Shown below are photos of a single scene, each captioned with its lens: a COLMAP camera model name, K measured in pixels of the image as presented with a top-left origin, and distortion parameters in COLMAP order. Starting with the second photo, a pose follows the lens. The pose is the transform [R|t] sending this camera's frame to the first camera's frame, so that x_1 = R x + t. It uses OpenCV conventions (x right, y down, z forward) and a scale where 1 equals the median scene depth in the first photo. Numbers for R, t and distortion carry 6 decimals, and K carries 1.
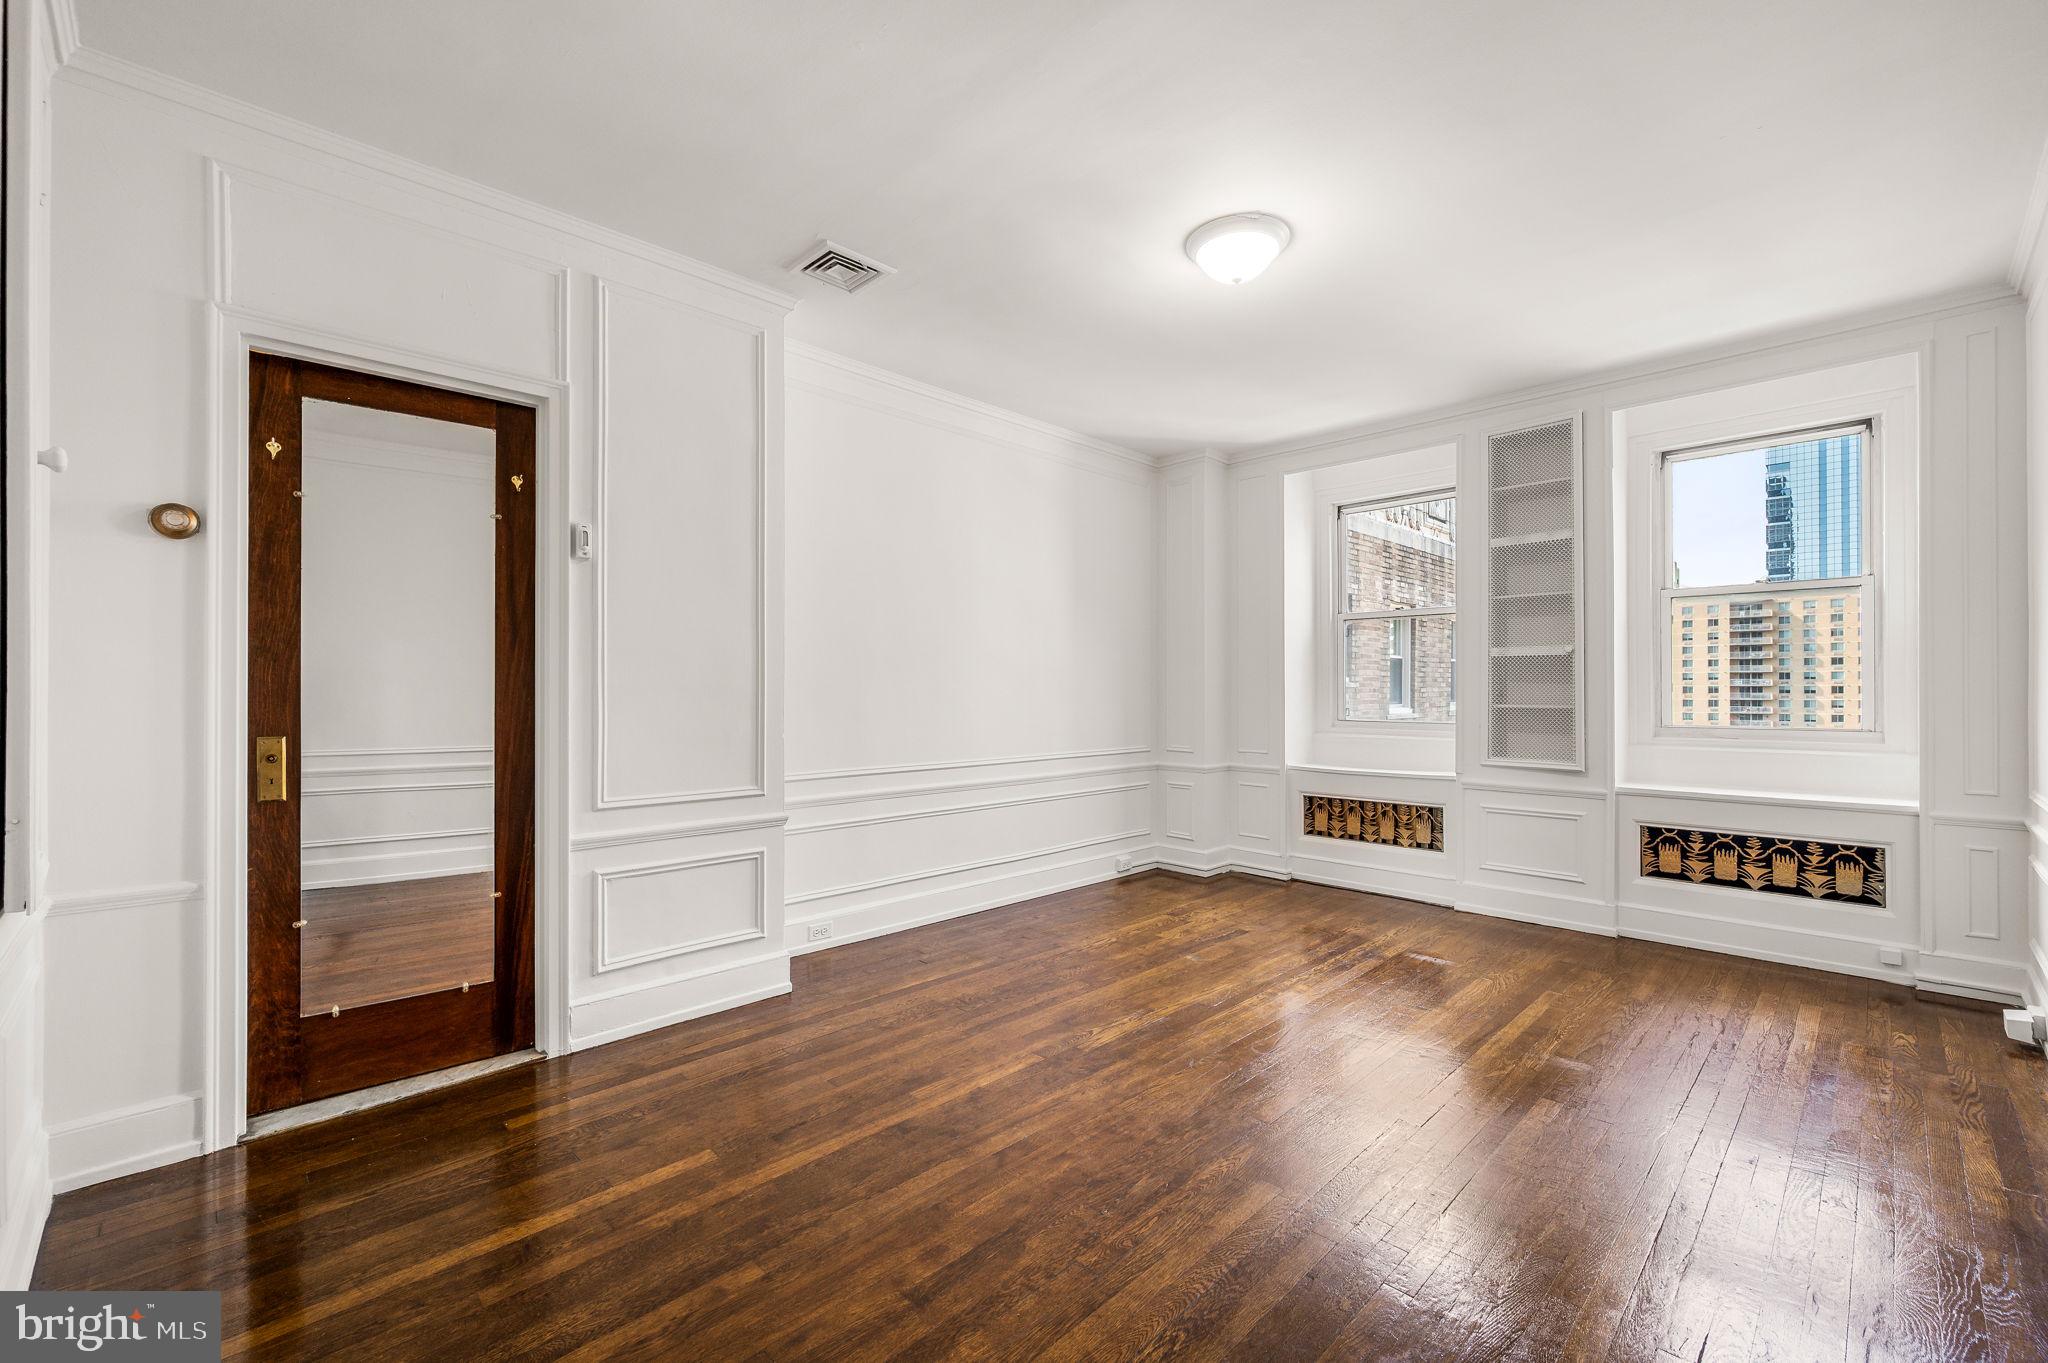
lens RADIAL K [[817.8, 0, 1037.4], [0, 817.8, 685.1], [0, 0, 1]] dist [-0.001309, -0.000161]
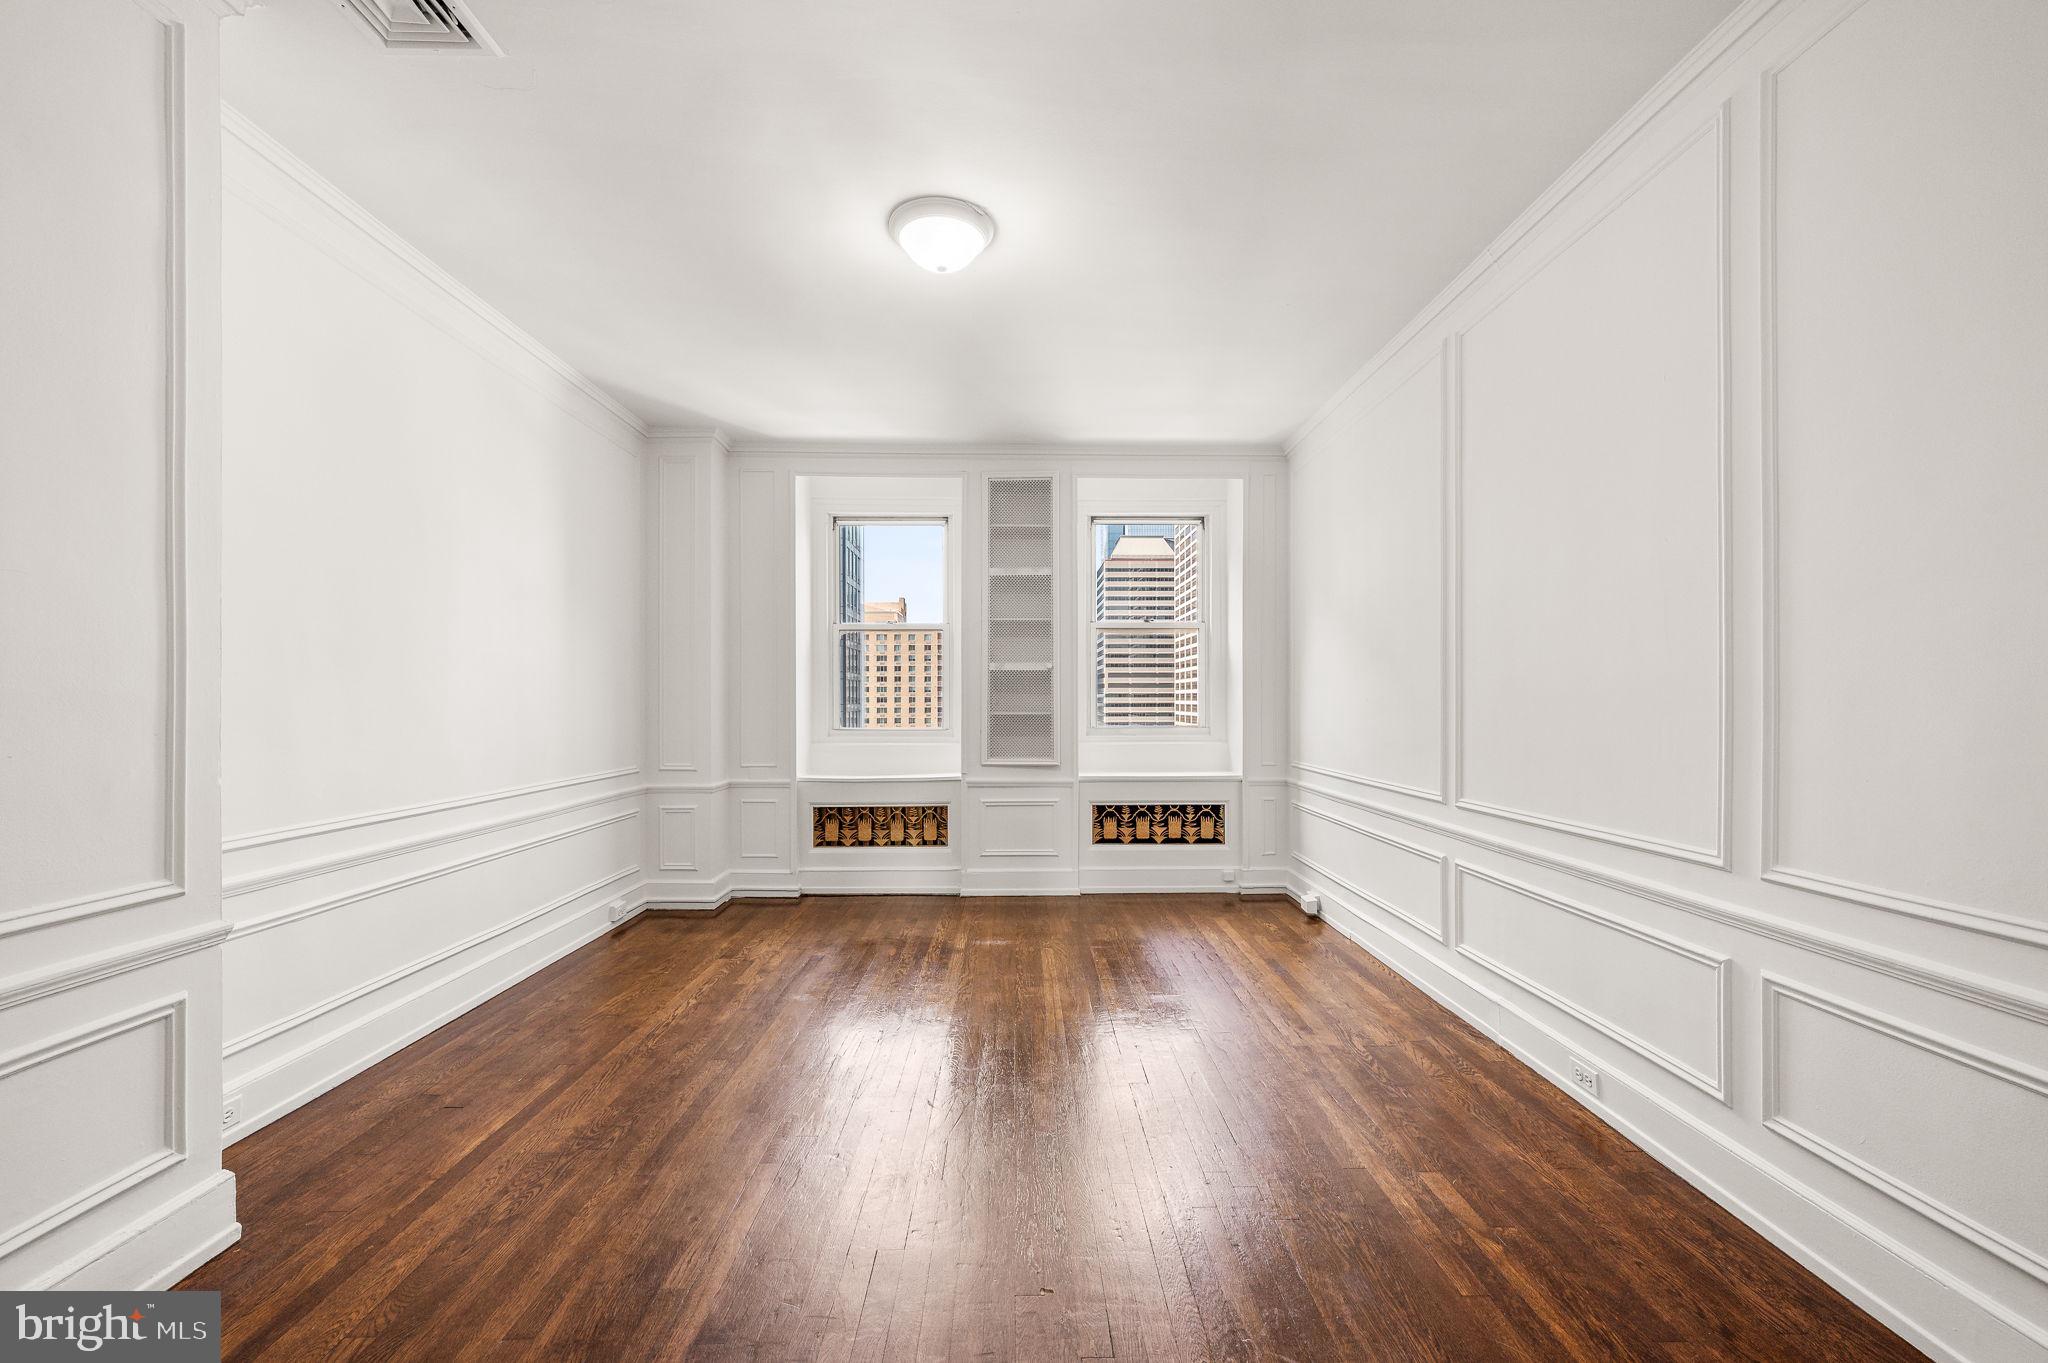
lens RADIAL K [[814.6, 0, 1023.8], [0, 814.6, 699.9], [0, 0, 1]] dist [-0.000804, -0.000269]
pose [[0.700931, 0.000200, 0.713229, -0.236598], [-0.004547, 0.999981, 0.004188, 0.001801], [-0.713214, -0.006178, 0.700919, 0.170892]]
